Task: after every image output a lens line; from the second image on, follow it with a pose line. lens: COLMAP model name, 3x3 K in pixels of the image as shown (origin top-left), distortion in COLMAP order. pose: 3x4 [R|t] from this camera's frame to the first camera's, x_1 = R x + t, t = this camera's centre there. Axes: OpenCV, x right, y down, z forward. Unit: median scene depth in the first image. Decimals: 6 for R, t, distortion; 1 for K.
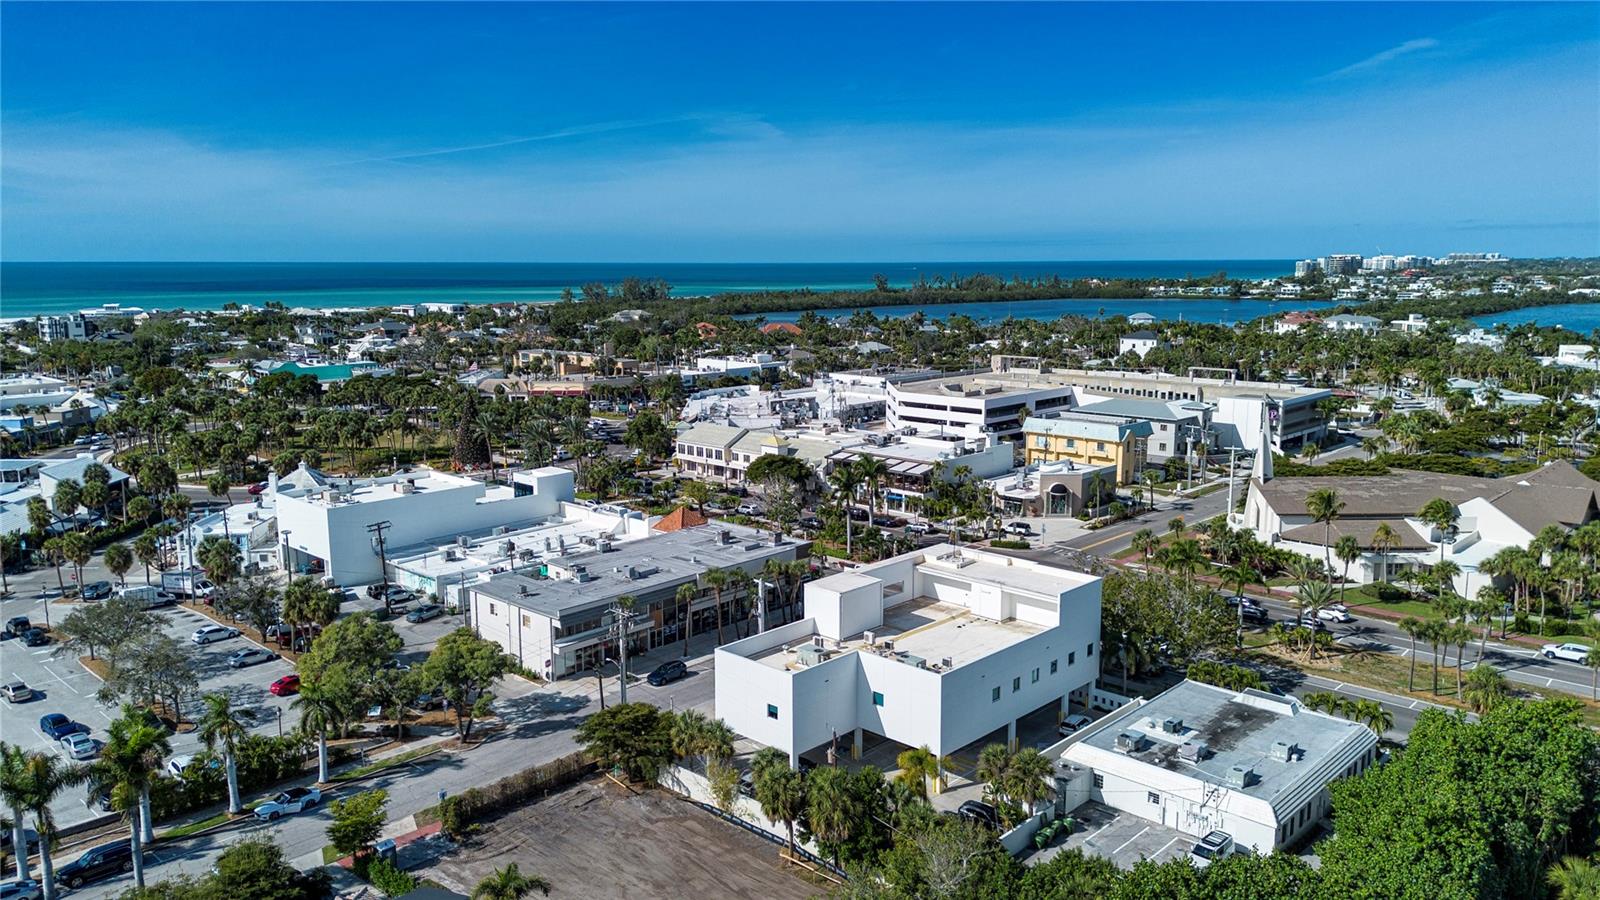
lens RADIAL K [[1166.6, 0, 798.3], [0, 1166.6, 457.7], [0, 0, 1]] dist [0.060739, -0.045727]
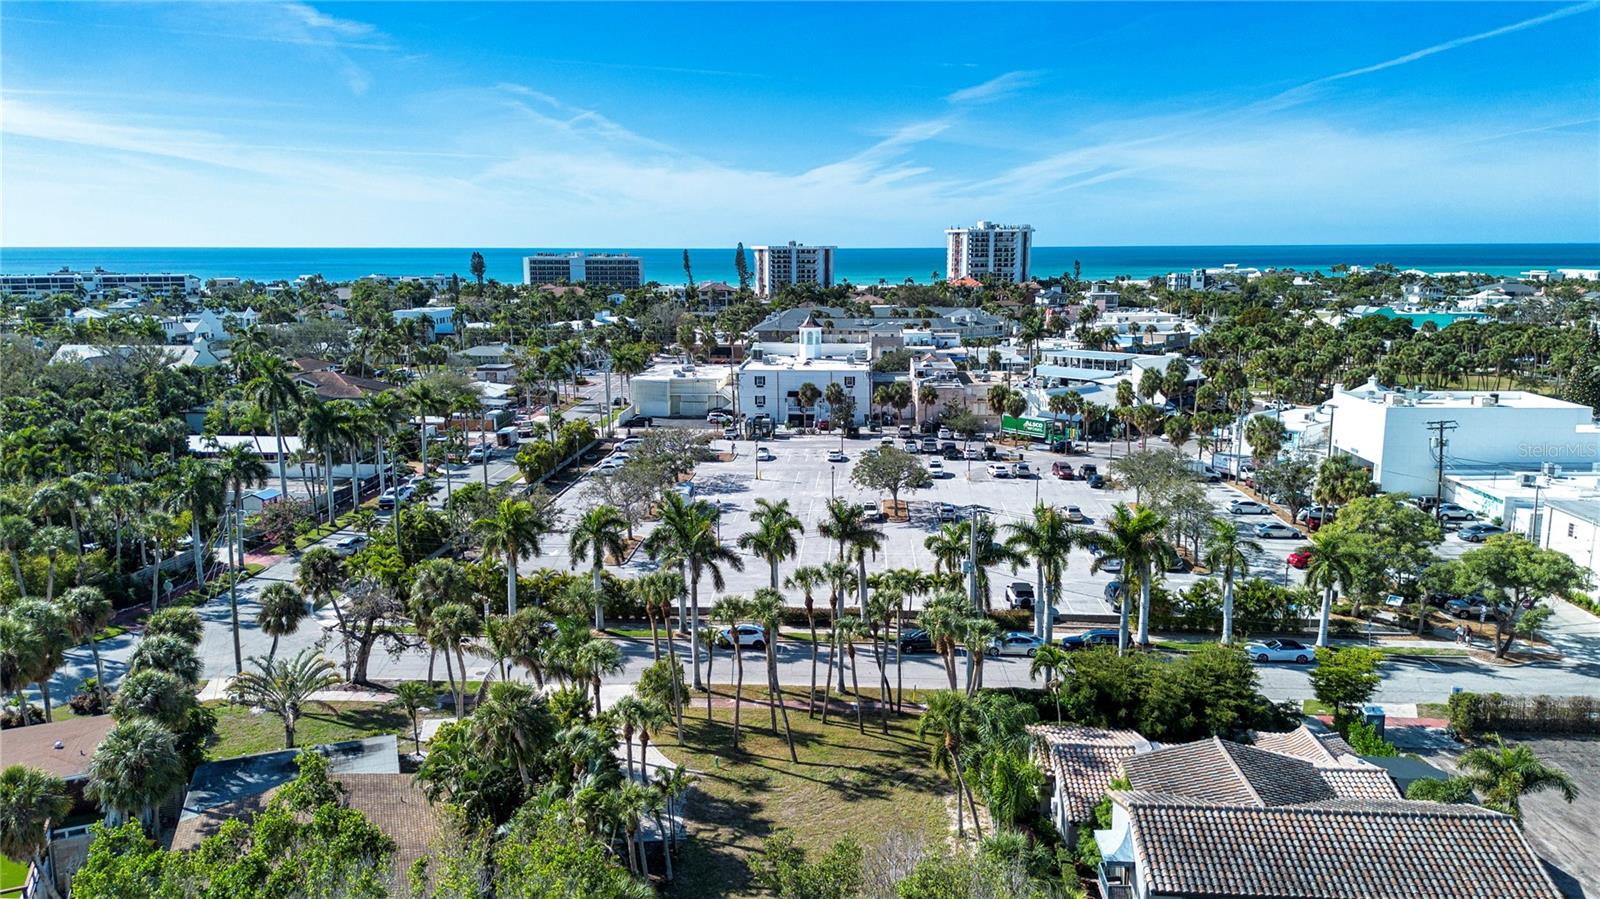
lens RADIAL K [[1166.6, 0, 798.3], [0, 1166.6, 457.2], [0, 0, 1]] dist [0.060739, -0.045727]
pose [[0.640570, 0.137876, -0.755420, 0.006080], [-0.128260, 0.989140, 0.071774, 0.084860], [0.757112, 0.050914, 0.651298, 0.066116]]
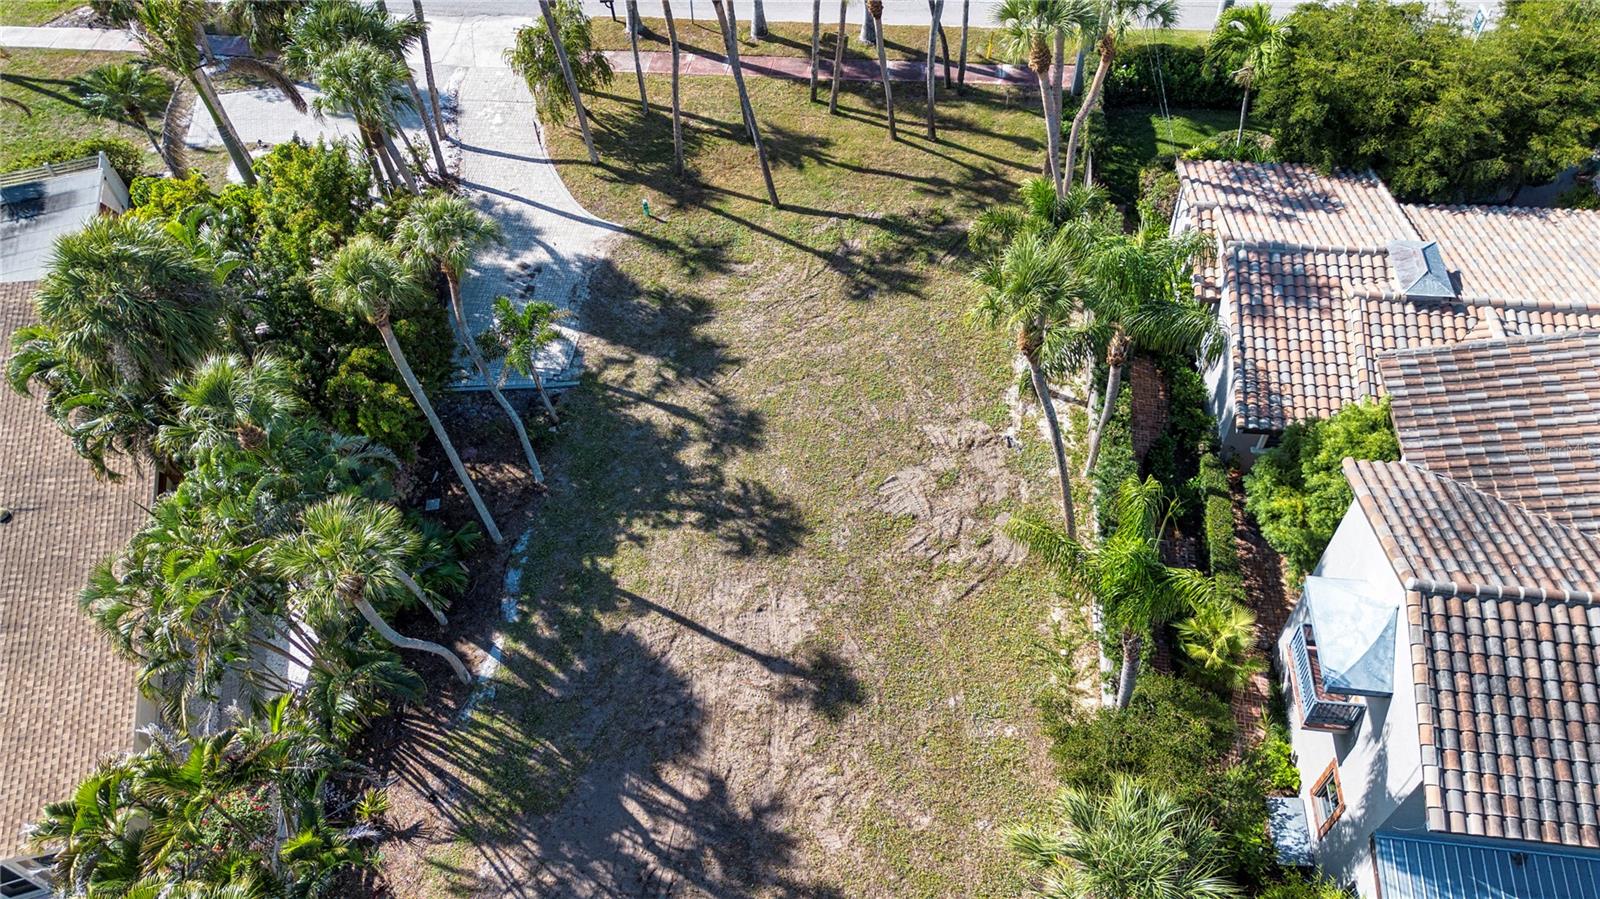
lens RADIAL K [[1125.4, 0, 798.3], [0, 1125.4, 459.3], [0, 0, 1]] dist [0.061836, -0.044785]
pose [[0.591818, 0.612045, -0.524550, -0.163426], [-0.097443, 0.700298, 0.707168, 0.087928], [0.800160, -0.367401, 0.474088, 0.245727]]
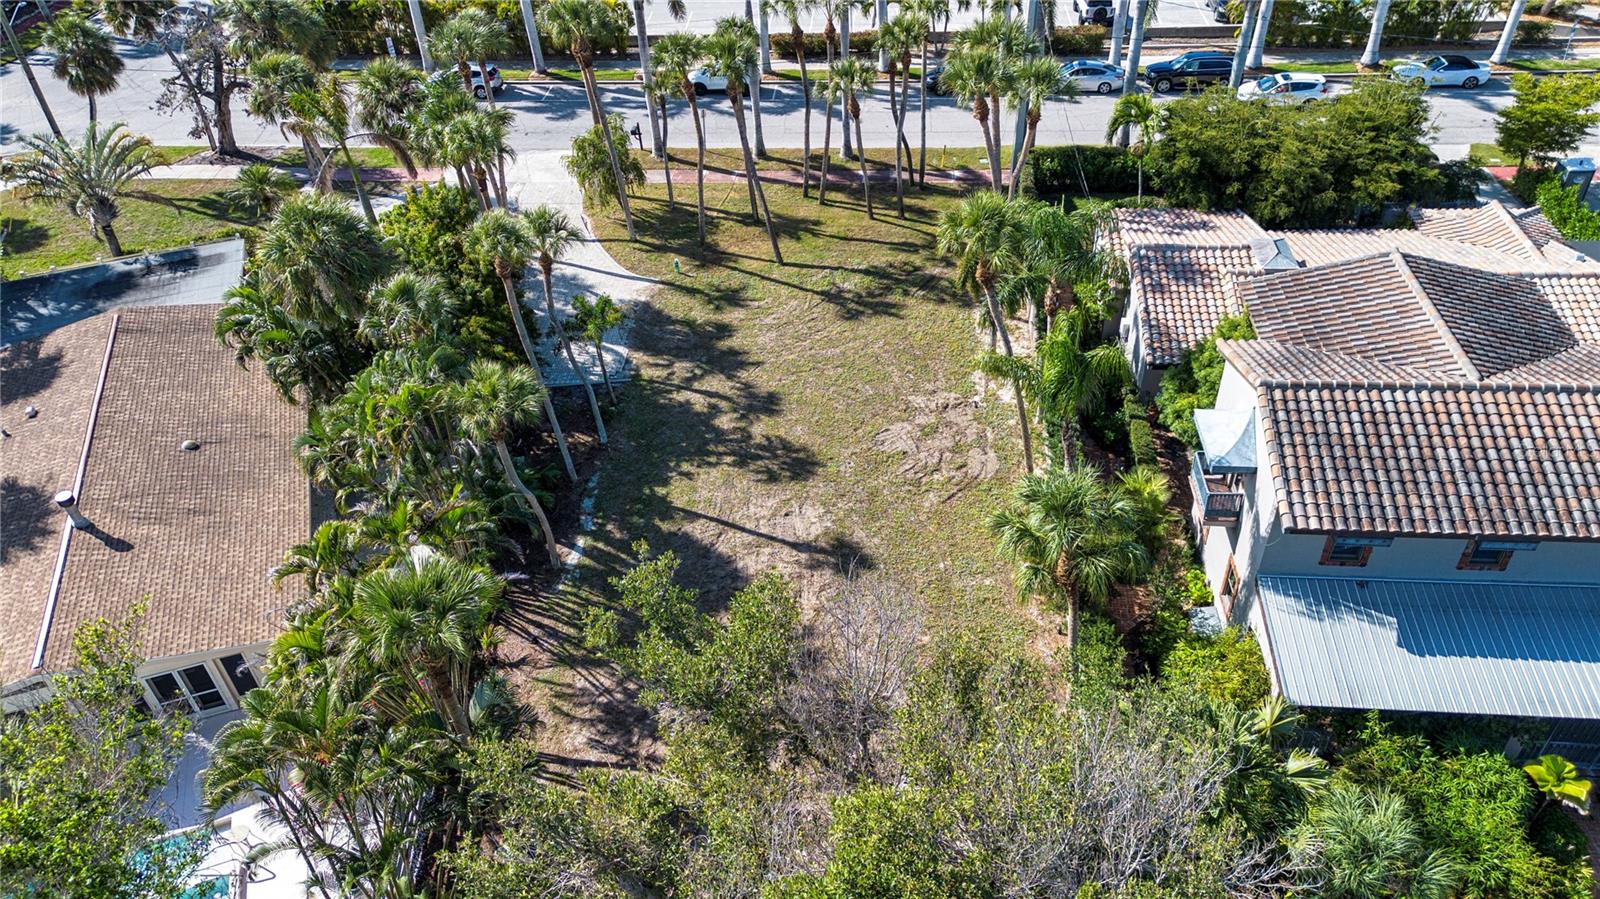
lens RADIAL K [[1125.6, 0, 798.8], [0, 1125.6, 458.7], [0, 0, 1]] dist [0.081502, -0.077037]
pose [[0.621537, 0.479117, -0.619789, -0.096610], [-0.093032, 0.830712, 0.548873, 0.101104], [0.777841, -0.283485, 0.560892, 0.182452]]
